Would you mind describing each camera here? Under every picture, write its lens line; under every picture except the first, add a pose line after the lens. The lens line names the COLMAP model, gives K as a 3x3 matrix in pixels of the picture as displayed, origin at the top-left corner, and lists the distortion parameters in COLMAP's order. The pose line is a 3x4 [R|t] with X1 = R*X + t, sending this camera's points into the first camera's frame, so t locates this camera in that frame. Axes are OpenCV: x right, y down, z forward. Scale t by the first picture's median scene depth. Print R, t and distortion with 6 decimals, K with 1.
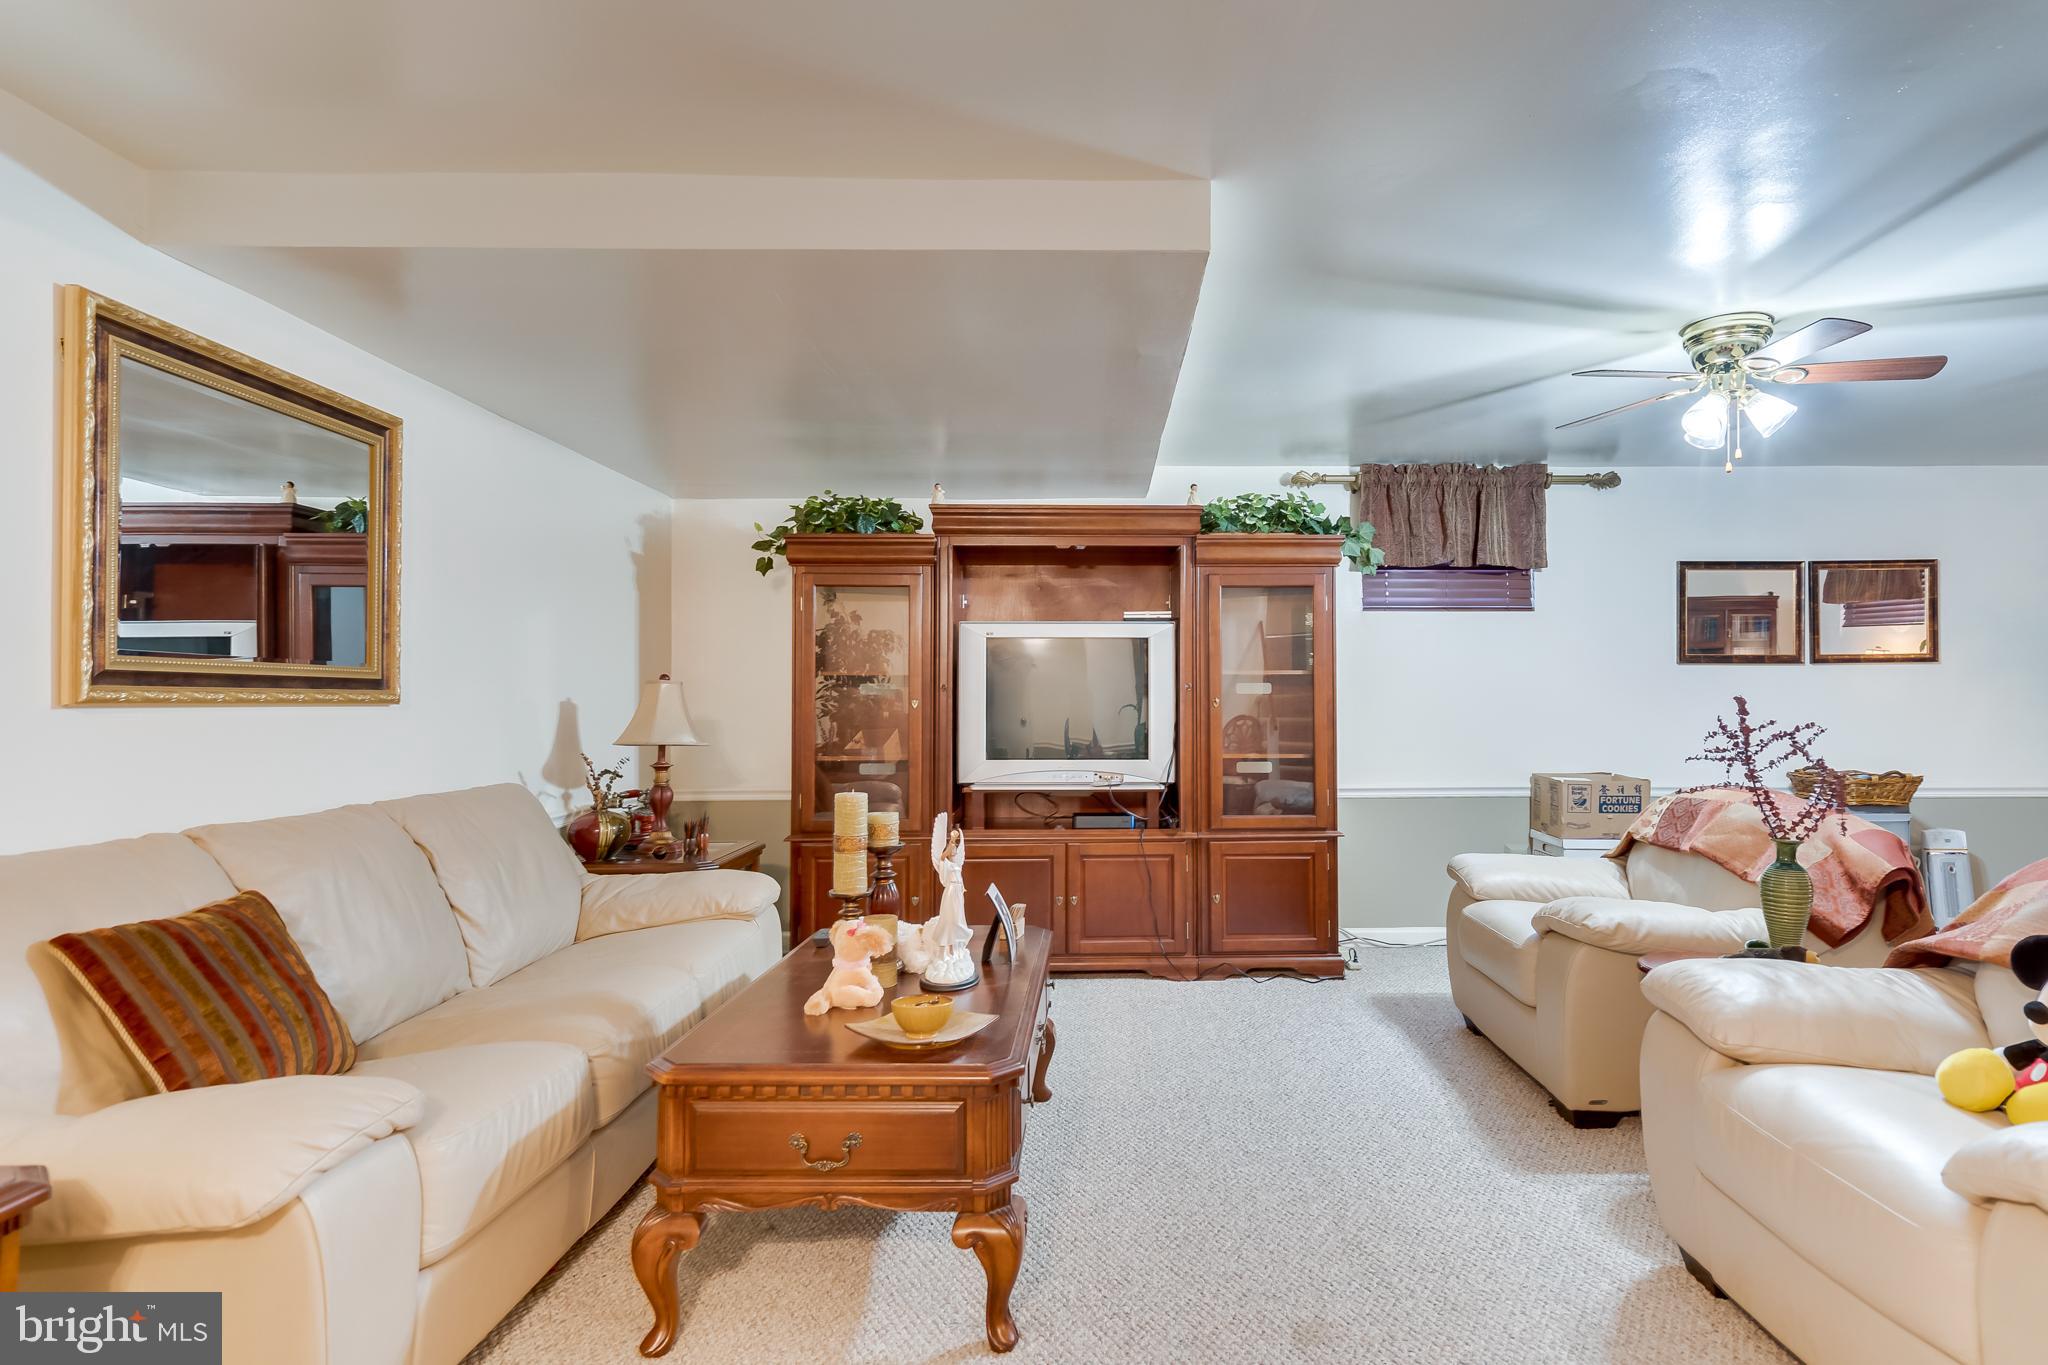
lens RADIAL K [[1089.8, 0, 1099.7], [0, 1089.8, 674.5], [0, 0, 1]] dist [0.003531, 0.009390]
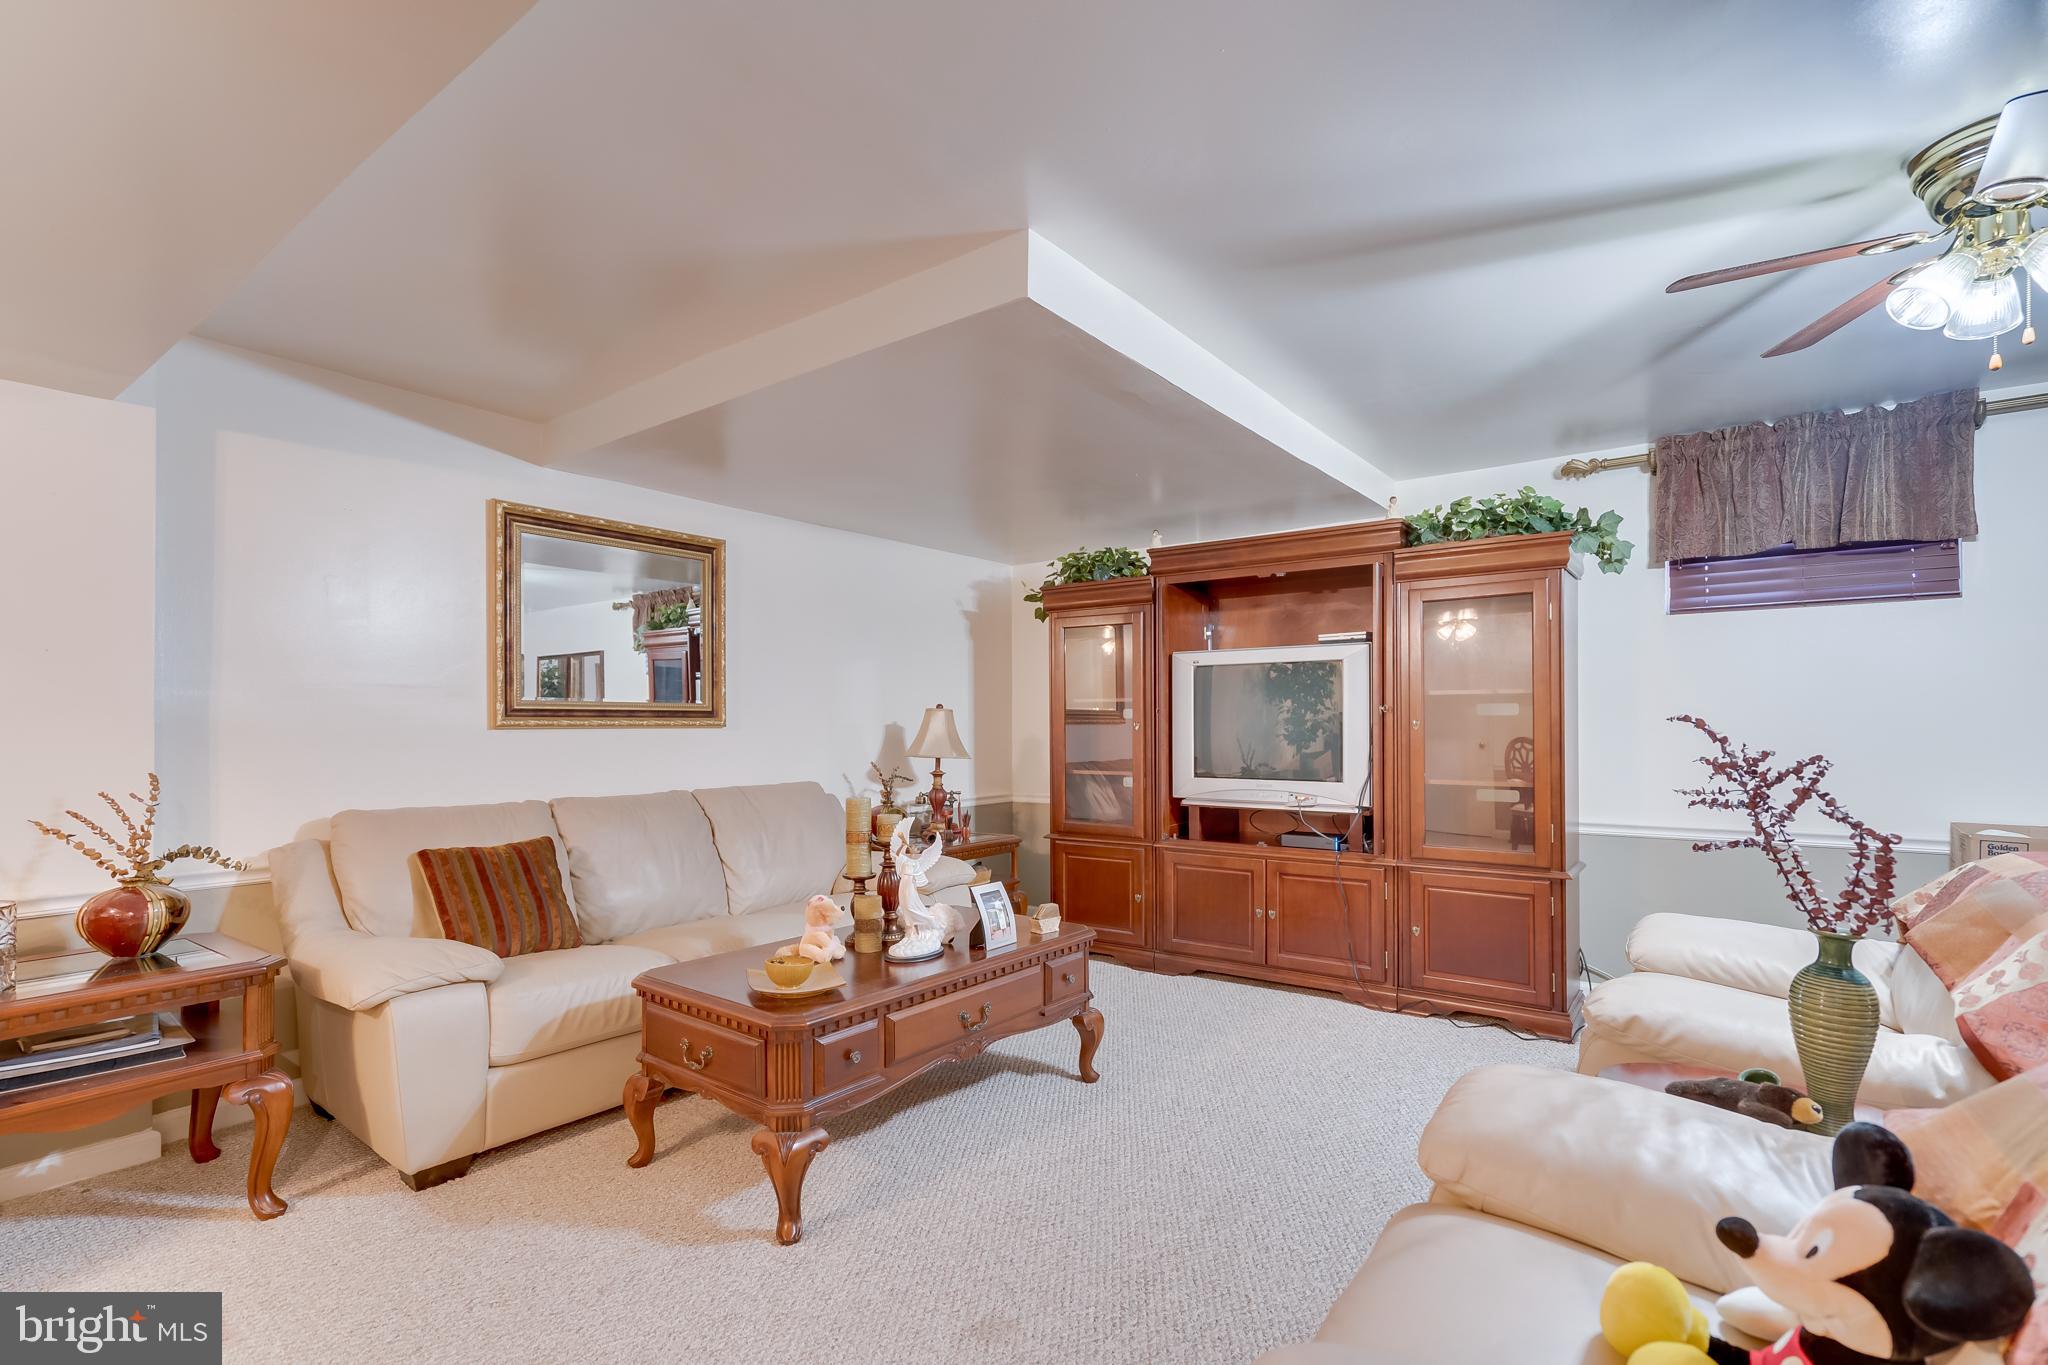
lens RADIAL K [[947.6, 0, 1009.5], [0, 947.6, 716.0], [0, 0, 1]] dist [0.002354, 0.000219]
pose [[0.786427, -0.006802, -0.617645, 0.347103], [0.017733, 0.999776, 0.011568, 0.002382], [0.617428, -0.020050, 0.786372, 0.138197]]
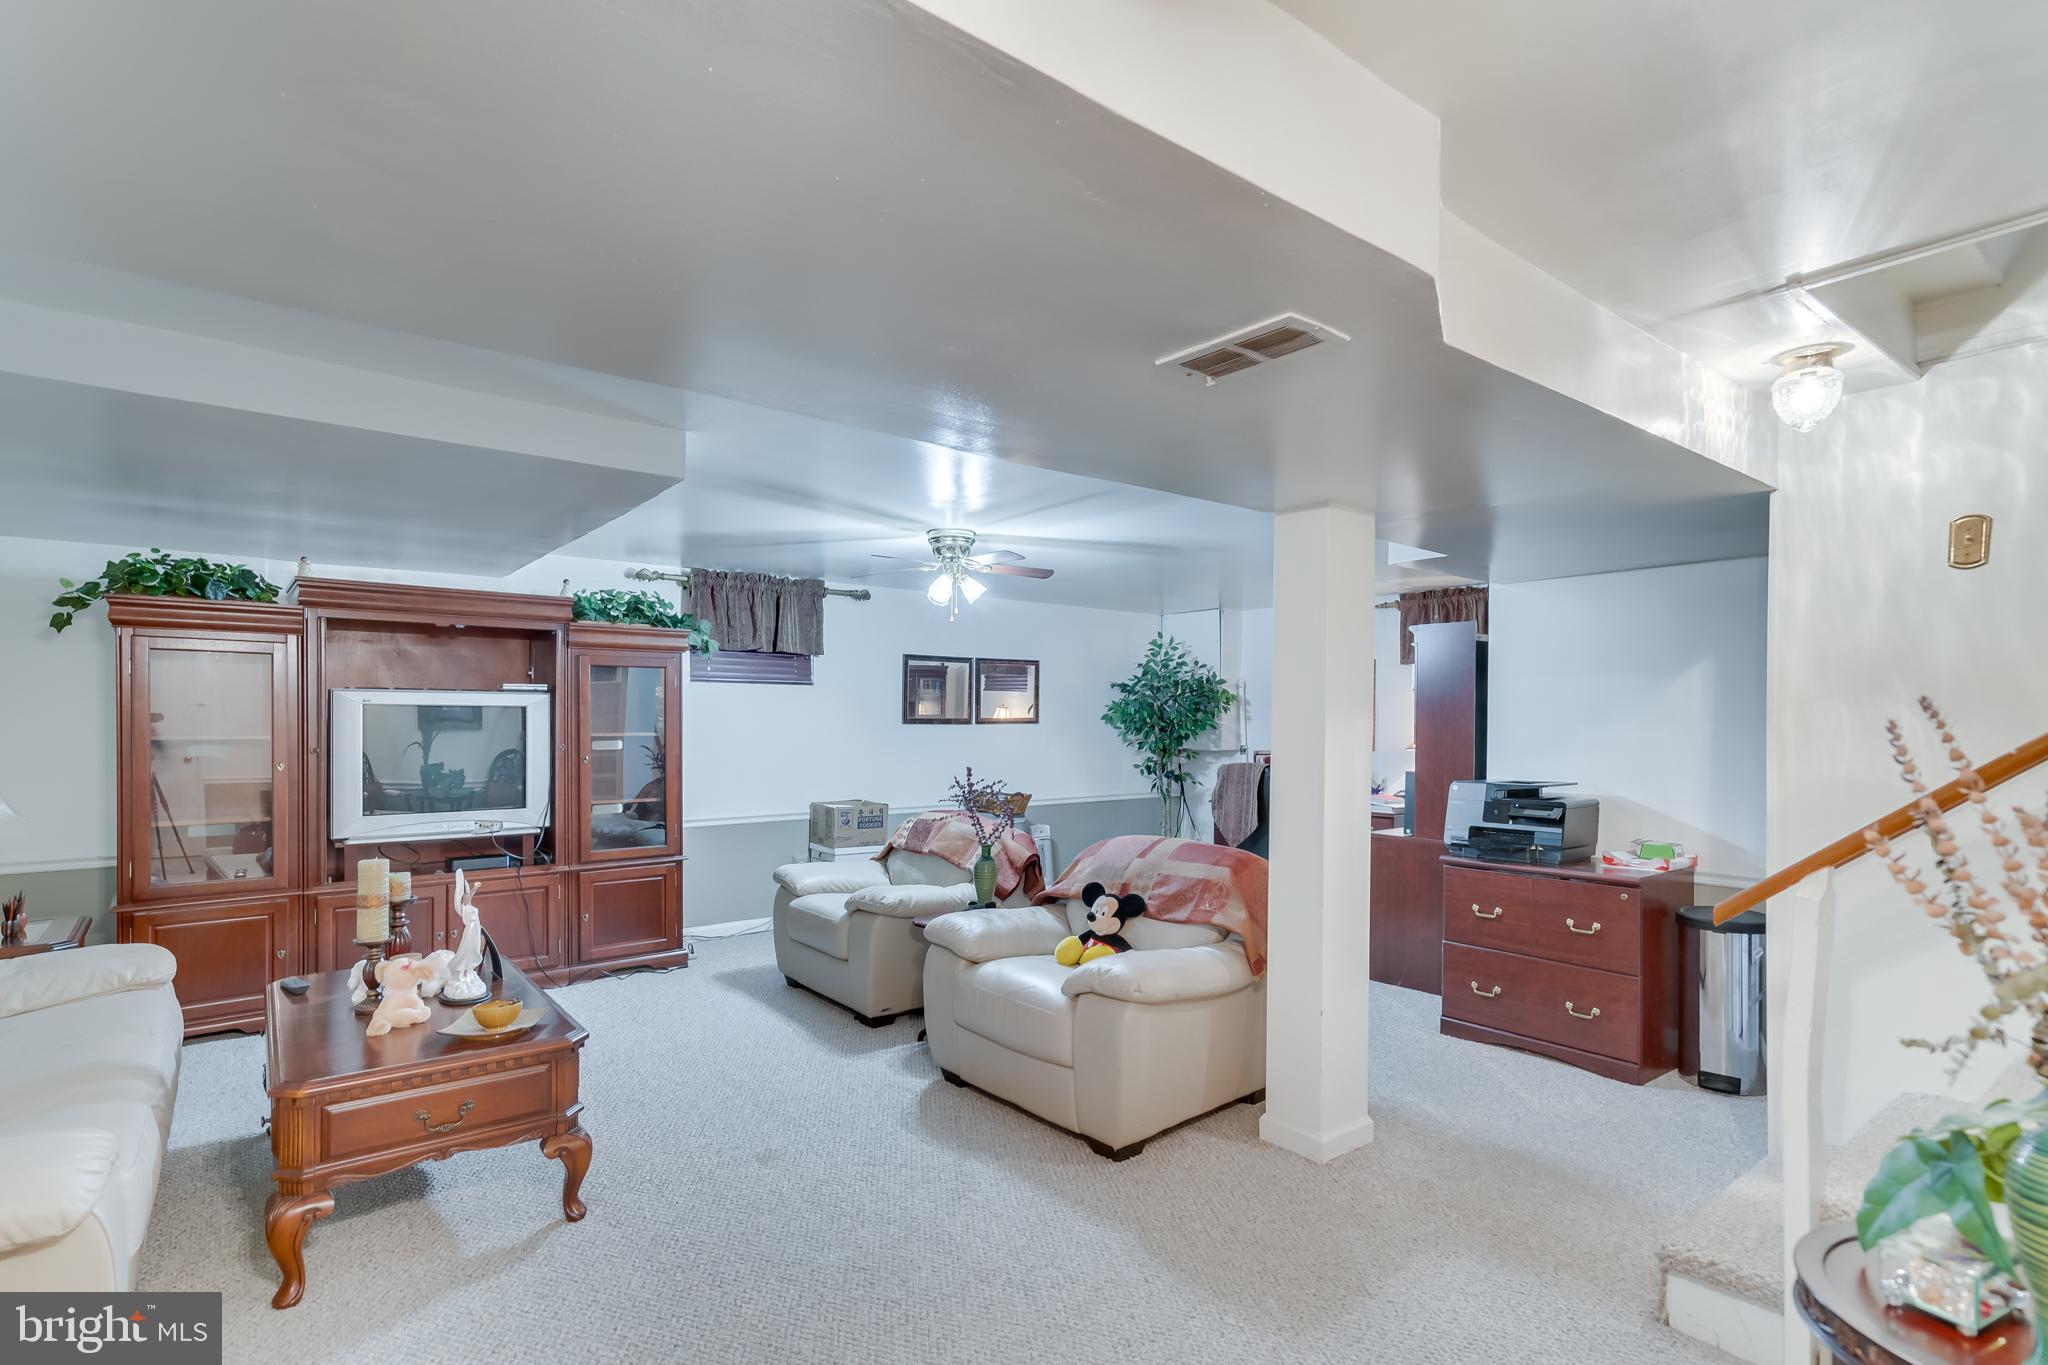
lens RADIAL K [[999.8, 0, 1020.6], [0, 999.8, 728.2], [0, 0, 1]] dist [0.016459, 0.000460]
pose [[0.794232, 0.000107, 0.607615, -0.197981], [-0.019360, 0.999497, 0.025130, -0.049196], [-0.607307, -0.031722, 0.793834, -0.204579]]
